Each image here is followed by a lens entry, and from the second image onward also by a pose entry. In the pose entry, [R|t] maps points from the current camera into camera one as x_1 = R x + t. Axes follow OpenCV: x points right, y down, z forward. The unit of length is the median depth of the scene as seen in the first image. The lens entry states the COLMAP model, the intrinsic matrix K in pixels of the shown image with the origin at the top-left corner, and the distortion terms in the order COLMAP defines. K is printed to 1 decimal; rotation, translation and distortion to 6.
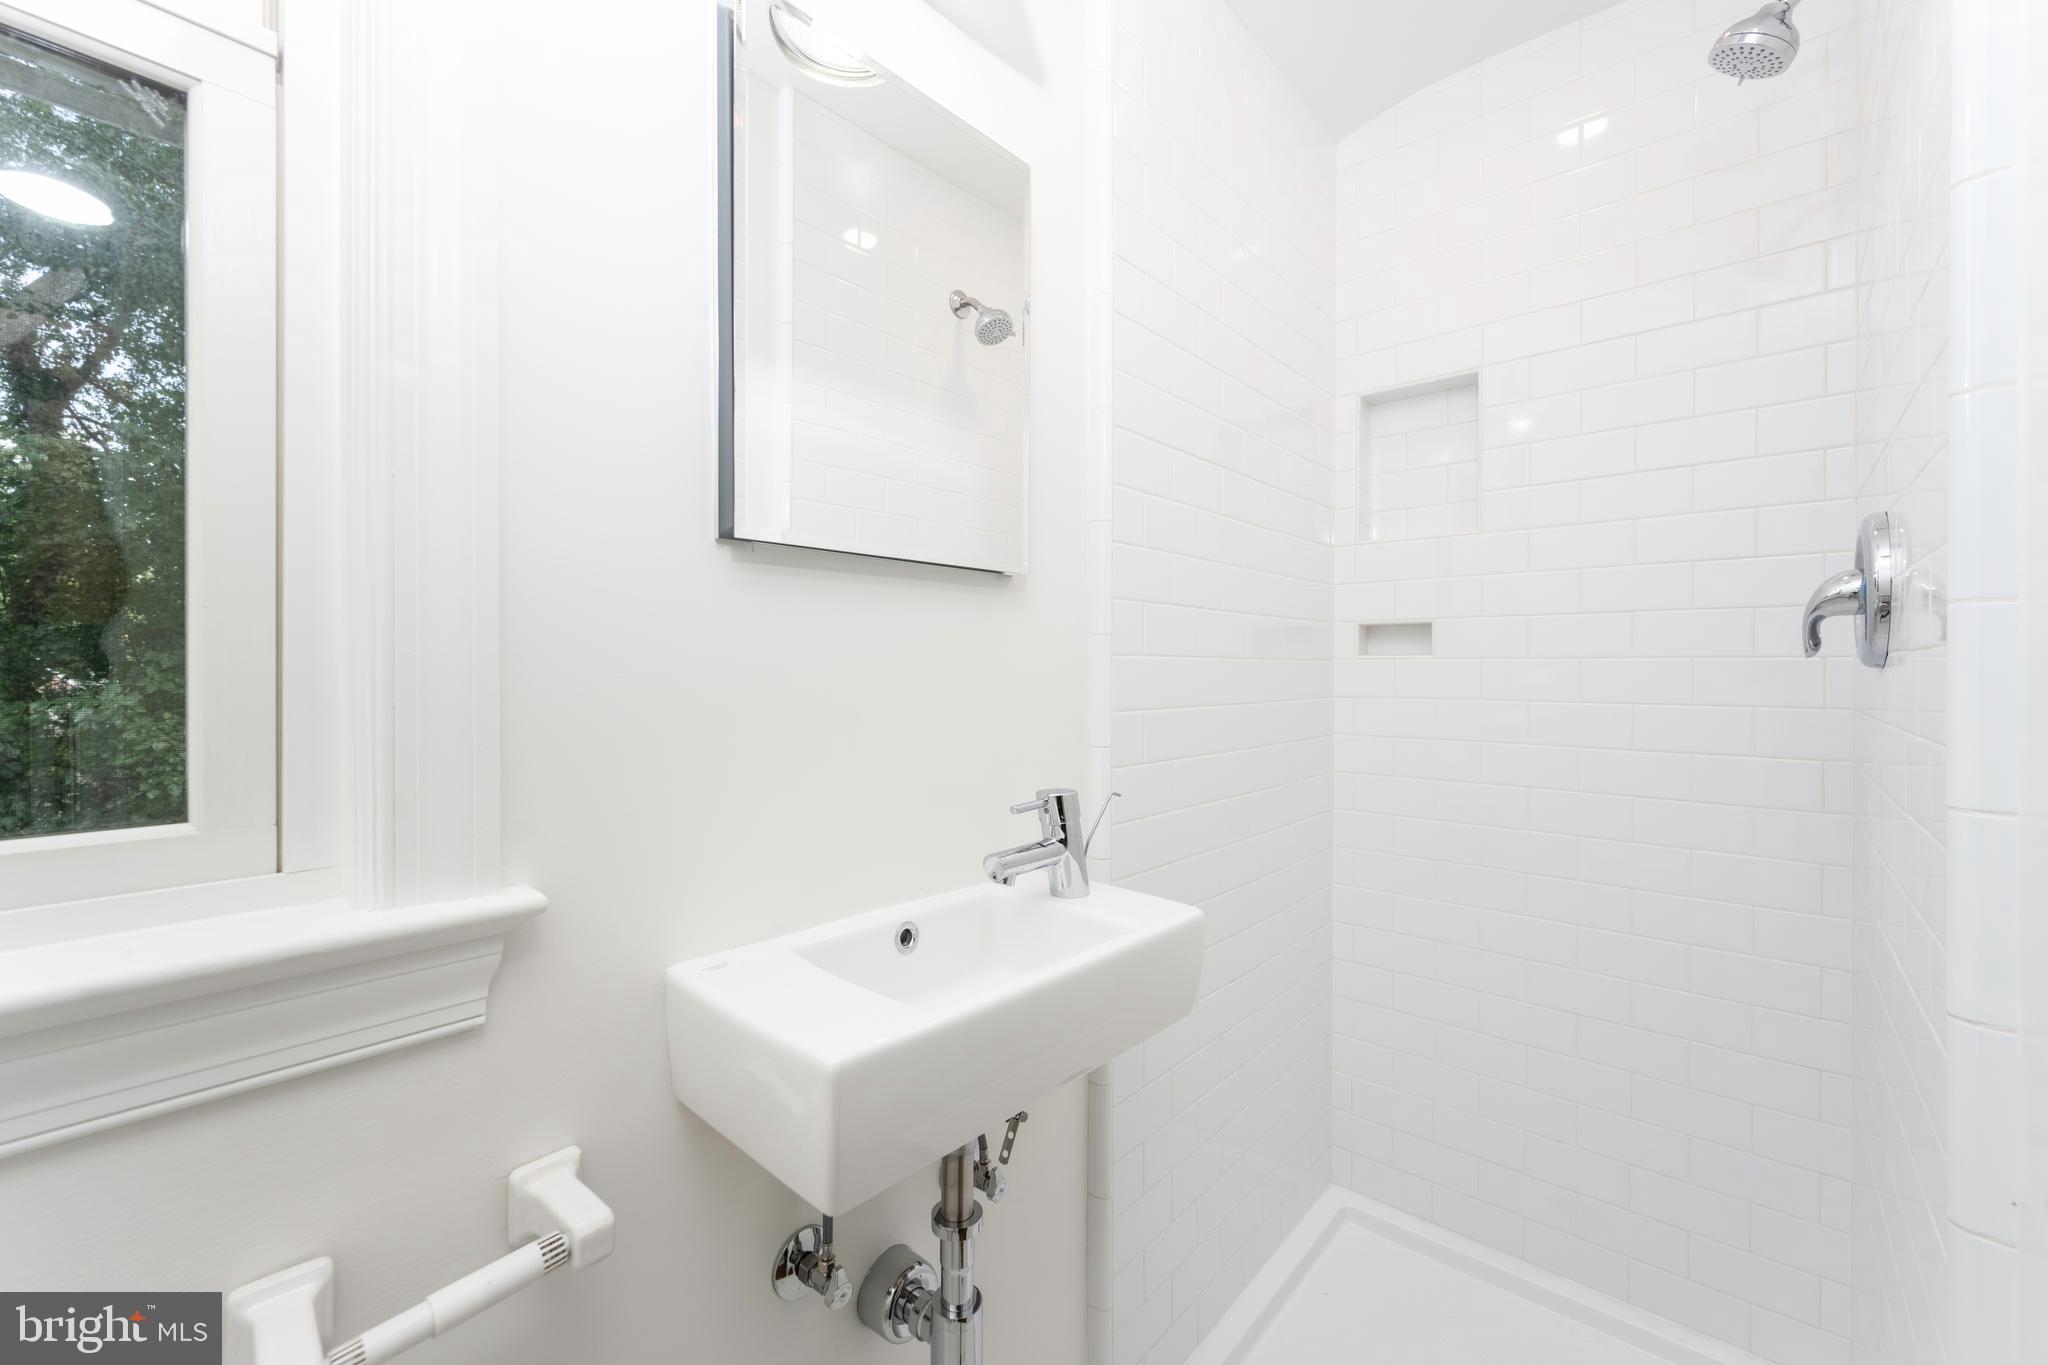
lens RADIAL K [[850.4, 0, 1019.8], [0, 850.4, 668.2], [0, 0, 1]] dist [-0.001777, 0.000197]
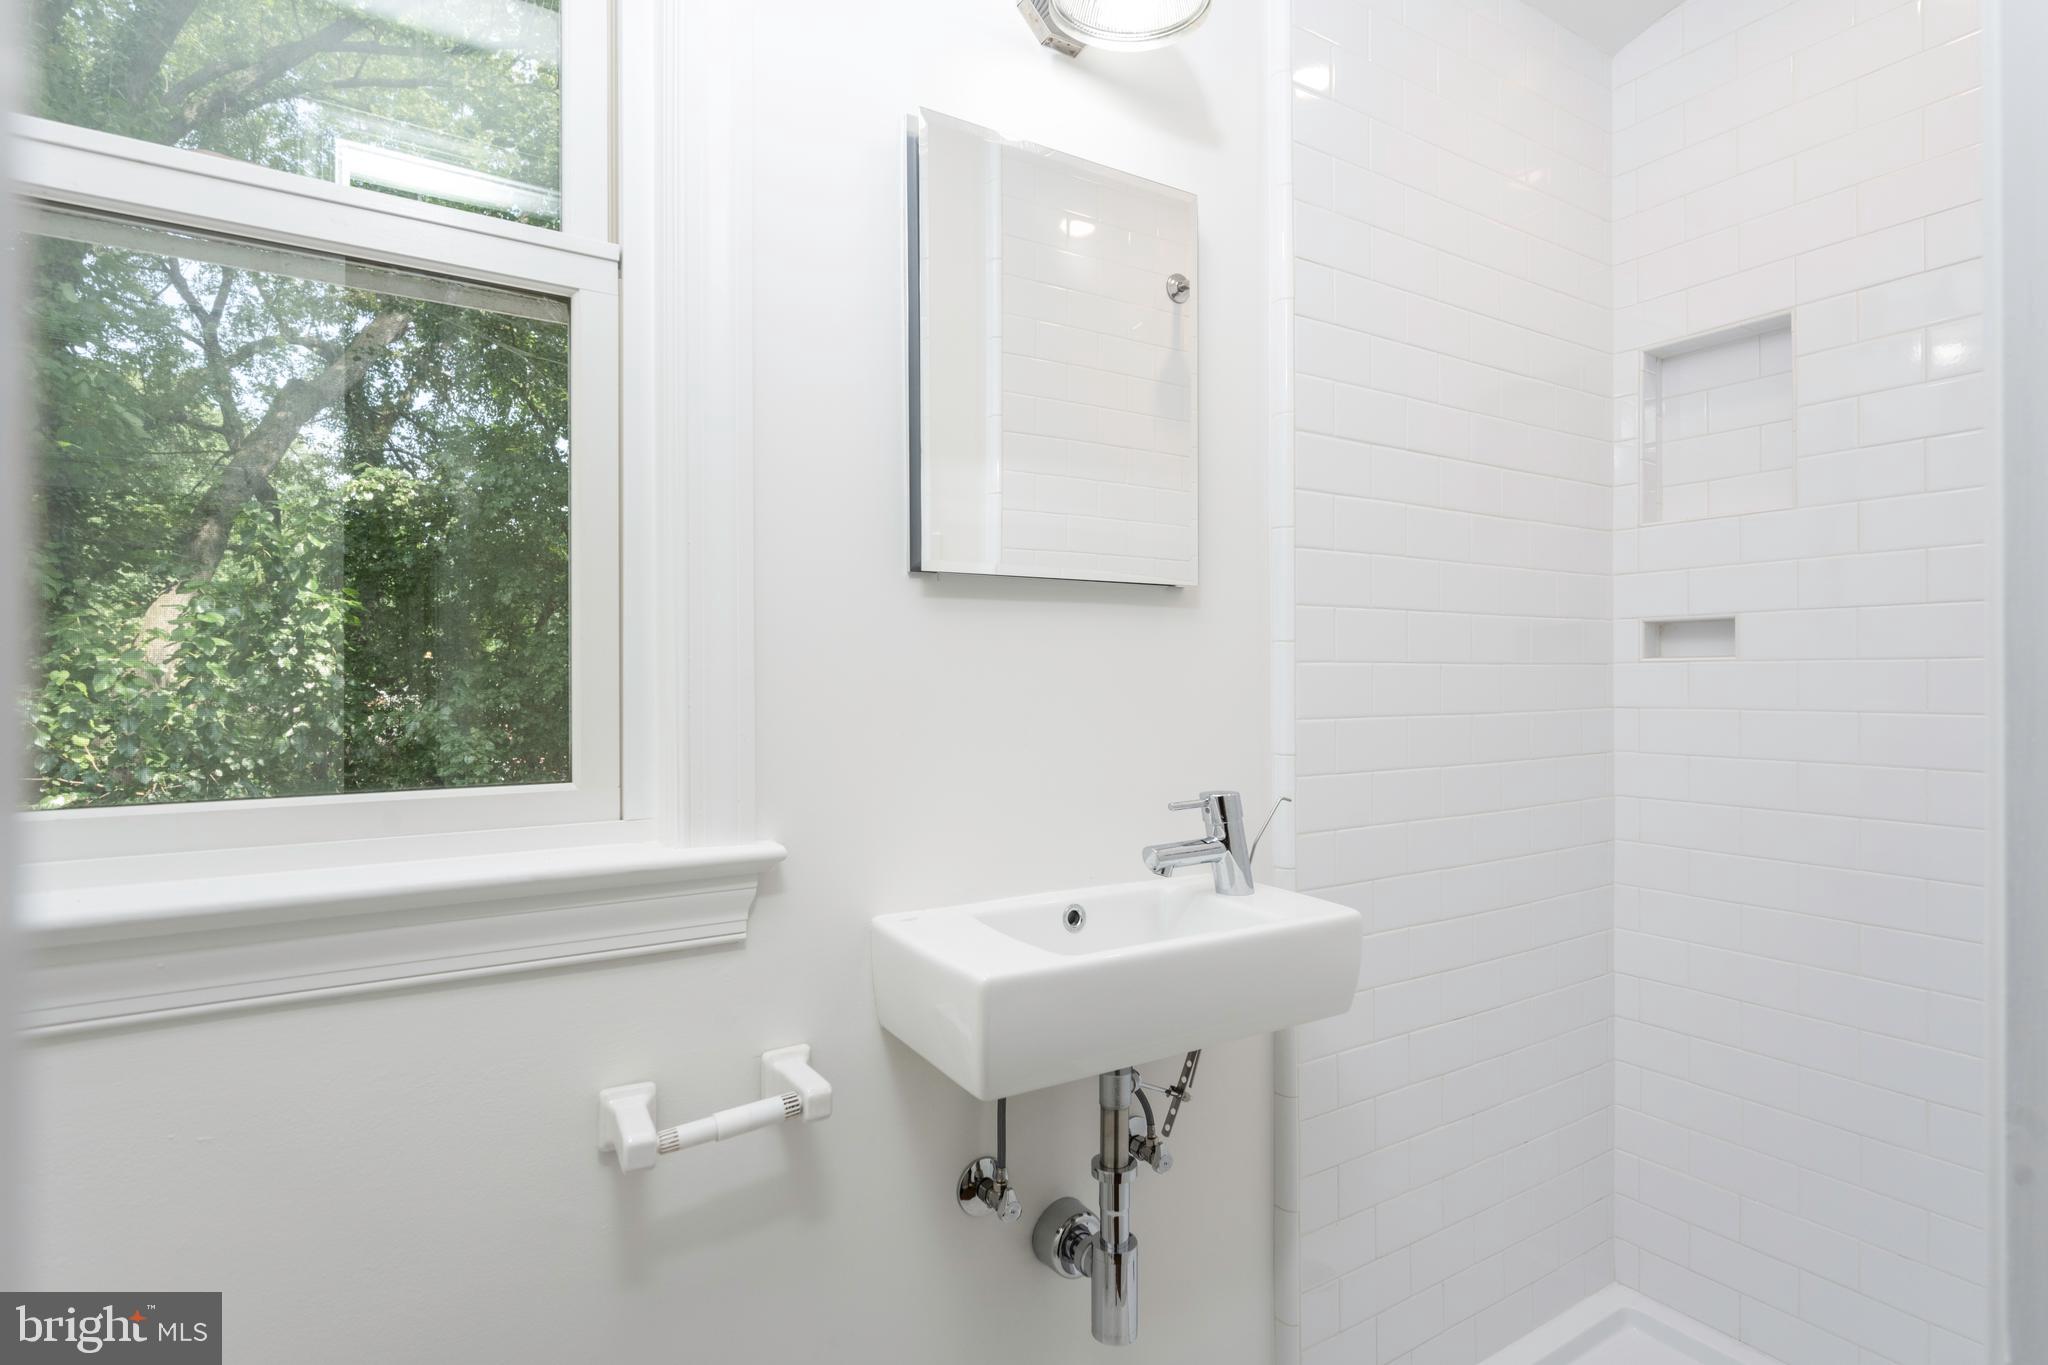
lens RADIAL K [[989.0, 0, 987.4], [0, 989.0, 664.3], [0, 0, 1]] dist [0.000323, -0.000014]
pose [[0.953289, -0.011338, -0.301846, 0.156371], [0.006898, 0.999852, -0.015770, 0.003826], [0.301980, 0.012951, 0.953226, -0.280361]]
